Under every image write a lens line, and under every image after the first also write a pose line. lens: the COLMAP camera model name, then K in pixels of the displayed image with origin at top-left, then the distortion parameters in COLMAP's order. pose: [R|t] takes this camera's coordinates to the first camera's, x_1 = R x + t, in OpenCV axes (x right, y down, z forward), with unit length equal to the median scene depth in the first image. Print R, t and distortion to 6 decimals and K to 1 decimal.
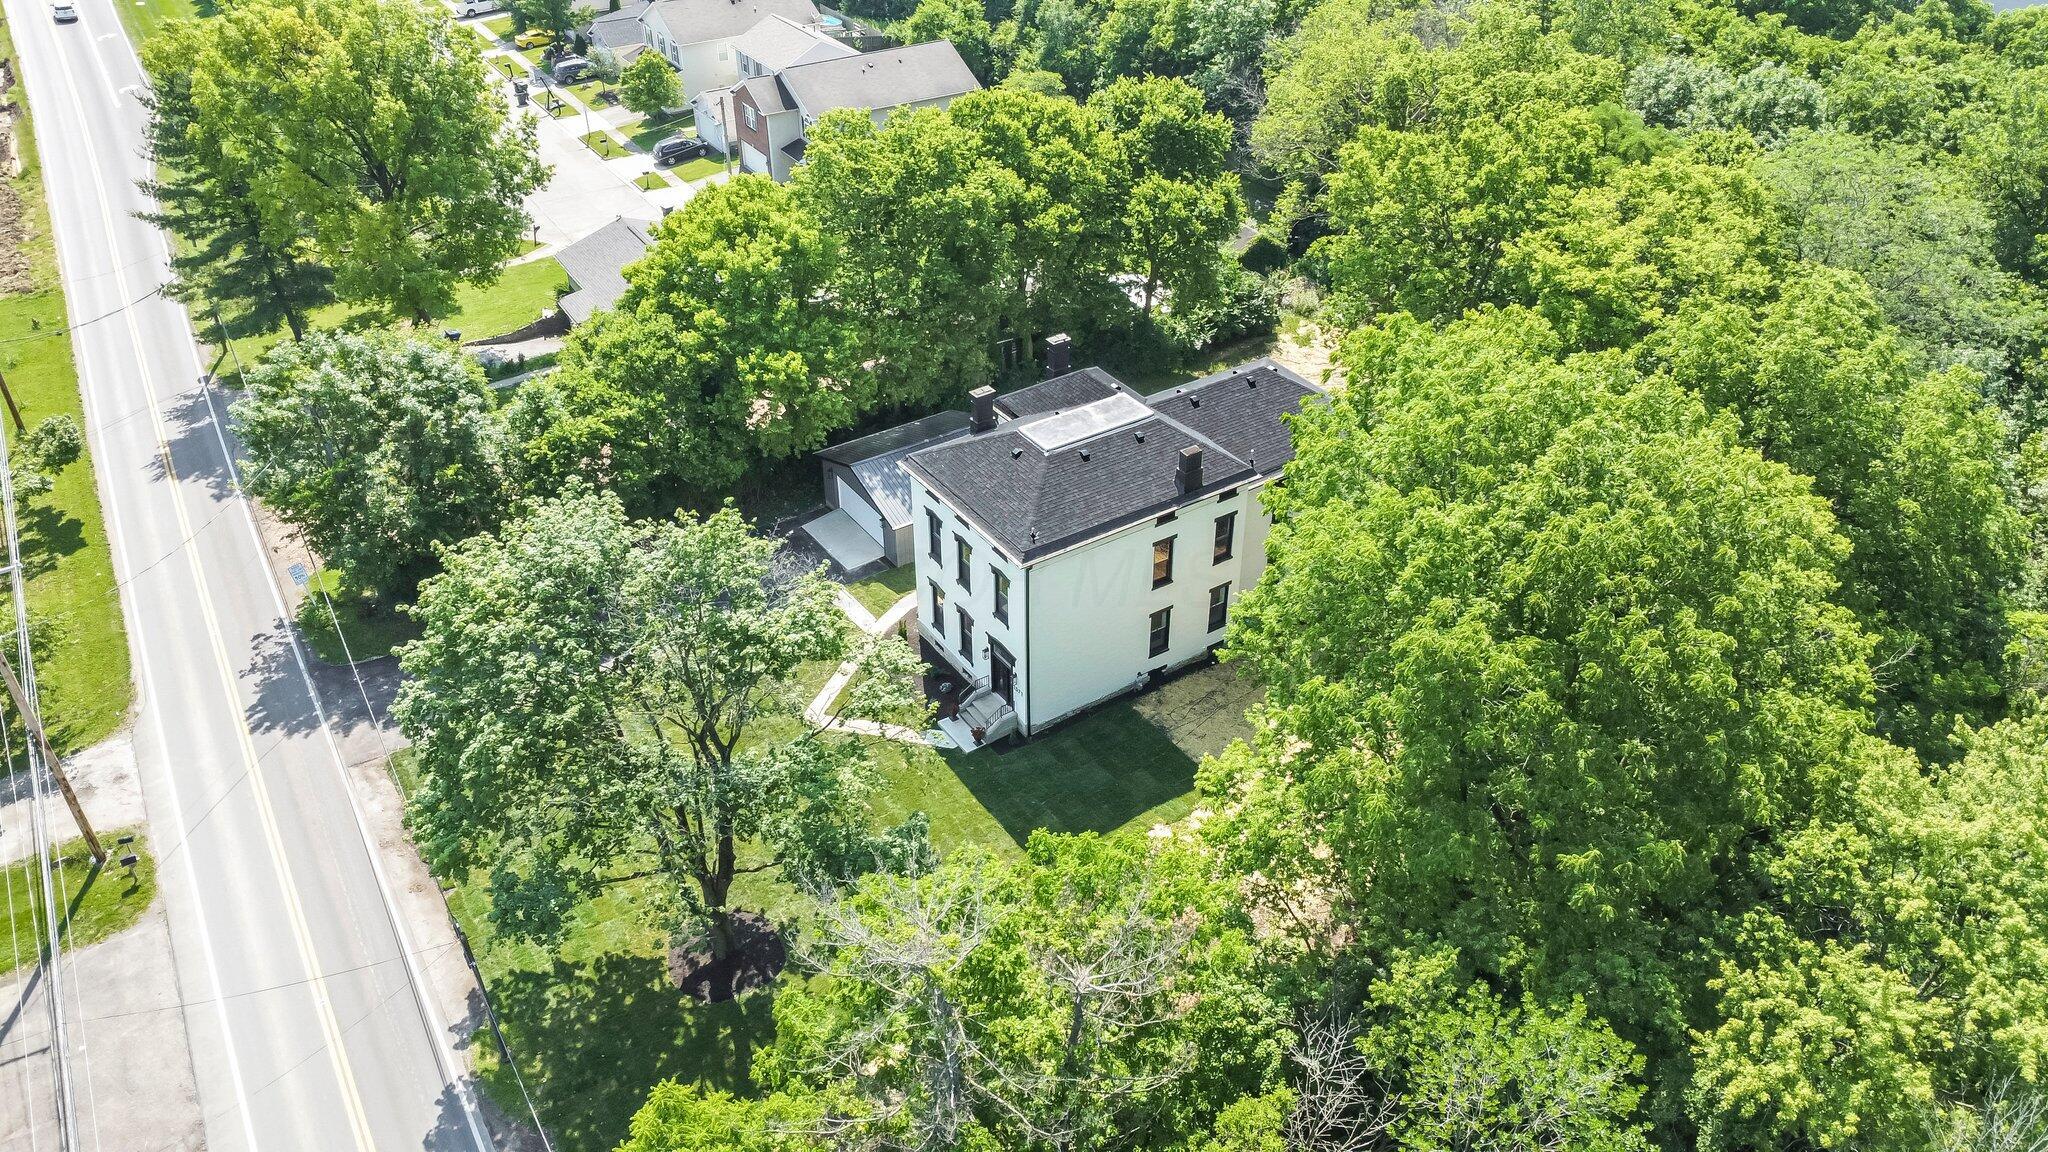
lens RADIAL K [[1476.9, 0, 1024.8], [0, 1476.9, 593.0], [0, 0, 1]] dist [-0.019526, -0.006380]
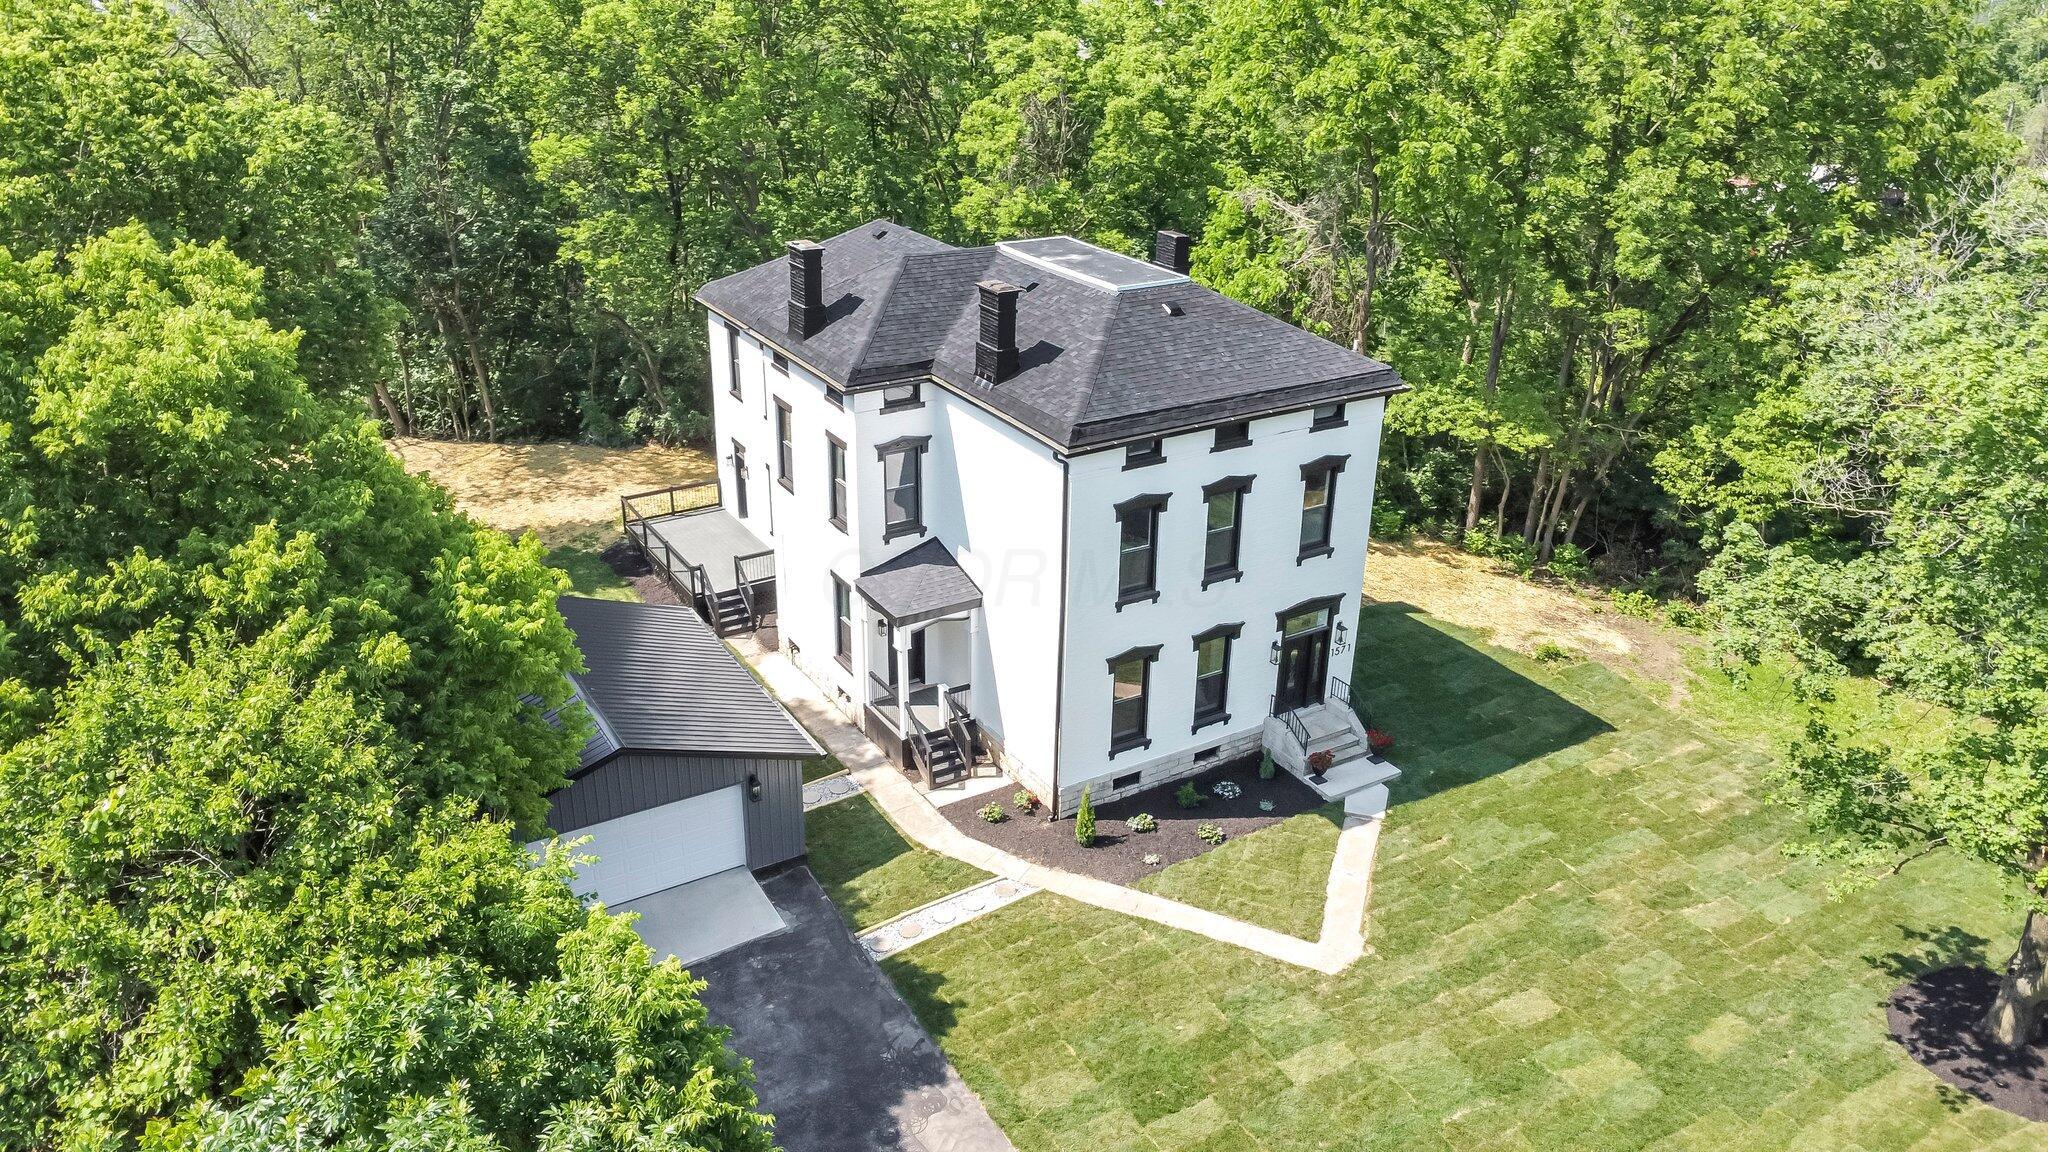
lens RADIAL K [[1476.9, 0, 1024.8], [0, 1476.9, 593.0], [0, 0, 1]] dist [-0.019526, -0.006380]
pose [[0.034726, -0.413517, 0.909834, -0.636221], [0.566995, 0.757839, 0.322795, -0.255118], [-0.822989, 0.504662, 0.260779, 1.083753]]
